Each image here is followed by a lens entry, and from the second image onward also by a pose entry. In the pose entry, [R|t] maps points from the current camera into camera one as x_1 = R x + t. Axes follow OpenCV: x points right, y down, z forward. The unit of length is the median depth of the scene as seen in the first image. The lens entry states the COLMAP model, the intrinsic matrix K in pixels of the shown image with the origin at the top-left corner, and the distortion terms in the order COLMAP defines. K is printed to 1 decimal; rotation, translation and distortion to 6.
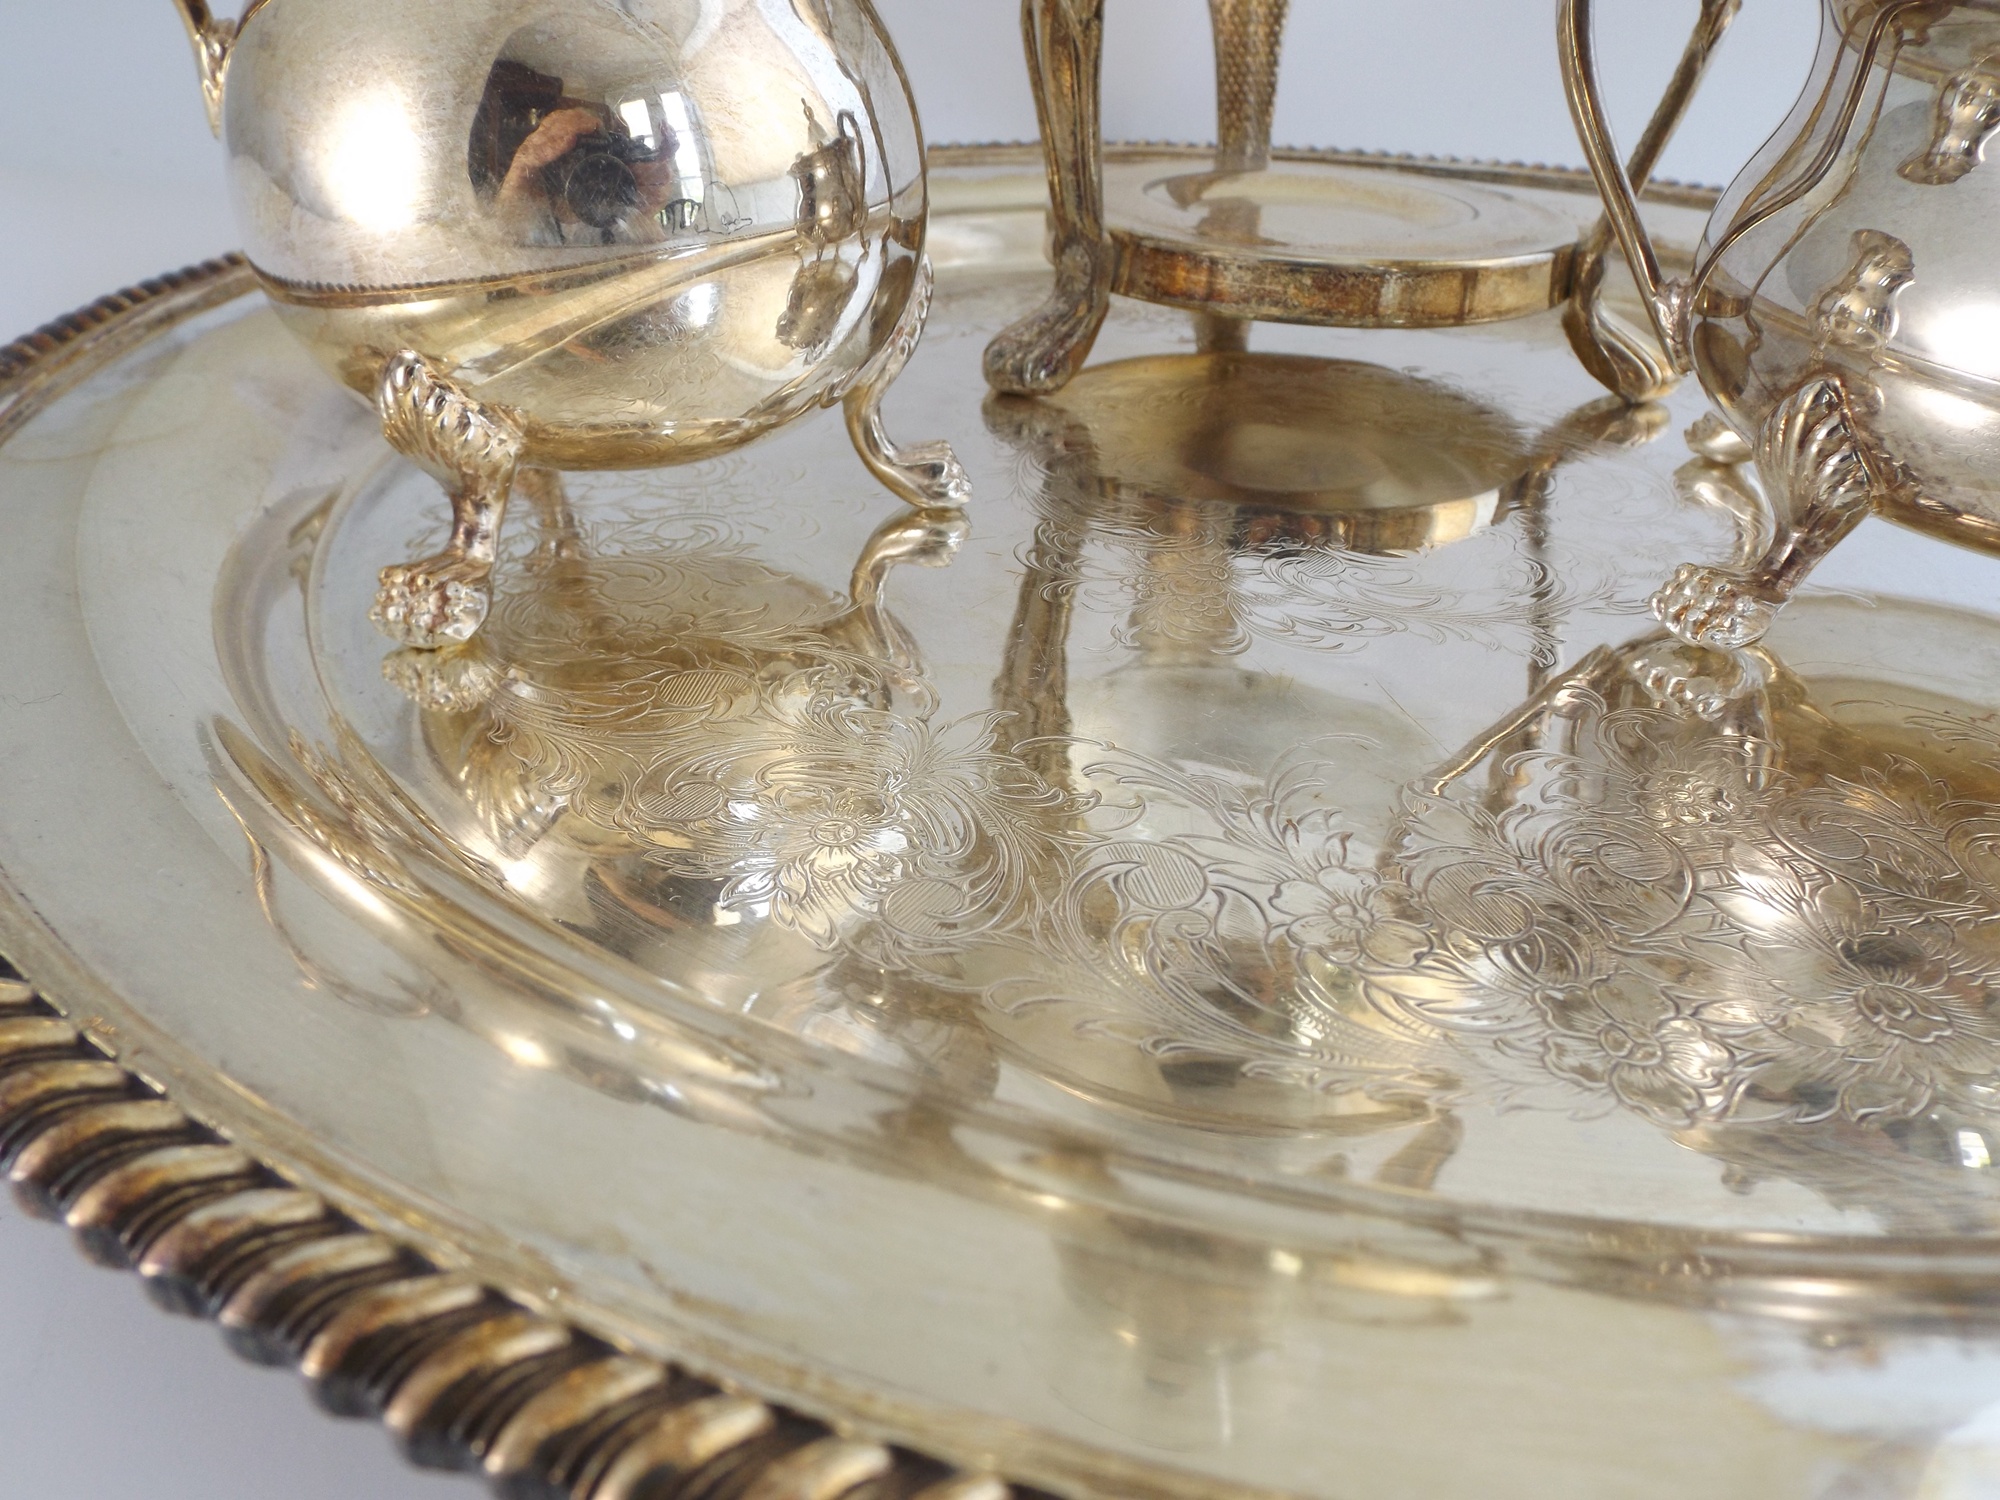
lens RADIAL K [[1405.6, 0, 1000.0], [0, 1405.6, 750.0], [0, 0, 1]] dist [0.010880, -0.022279]
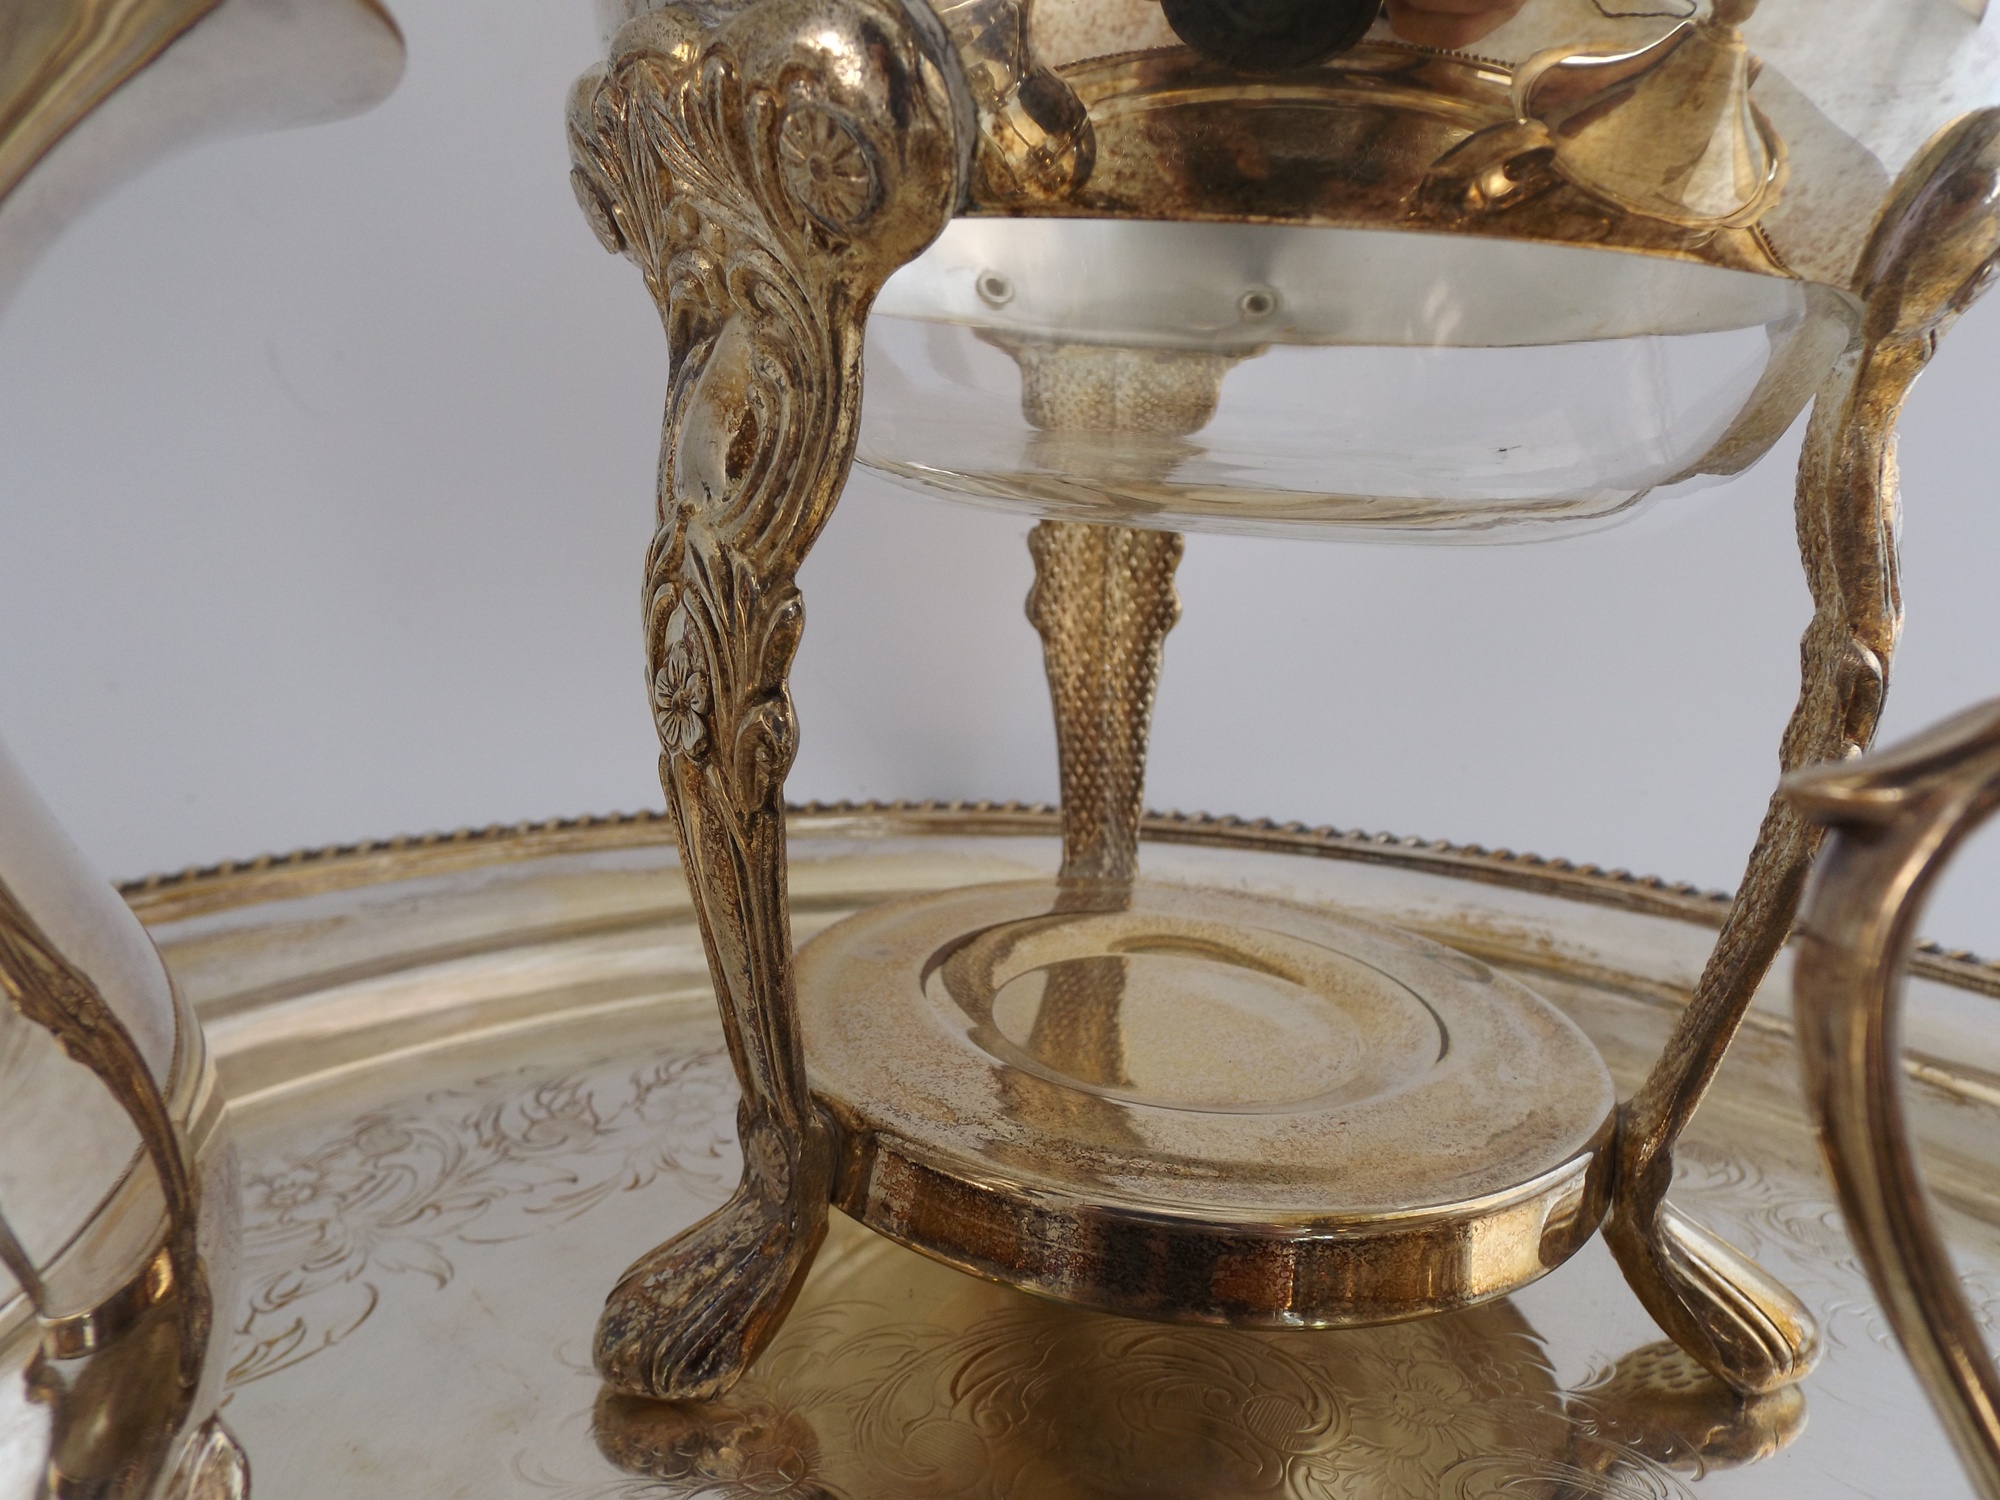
lens RADIAL K [[1405.6, 0, 1000.0], [0, 1405.6, 750.0], [0, 0, 1]] dist [0.010880, -0.022279]
pose [[0.999137, 0.024298, 0.033692, 0.100753], [-0.012275, 0.947559, -0.319344, -0.260010], [-0.039685, 0.318655, 0.947040, 0.325607]]
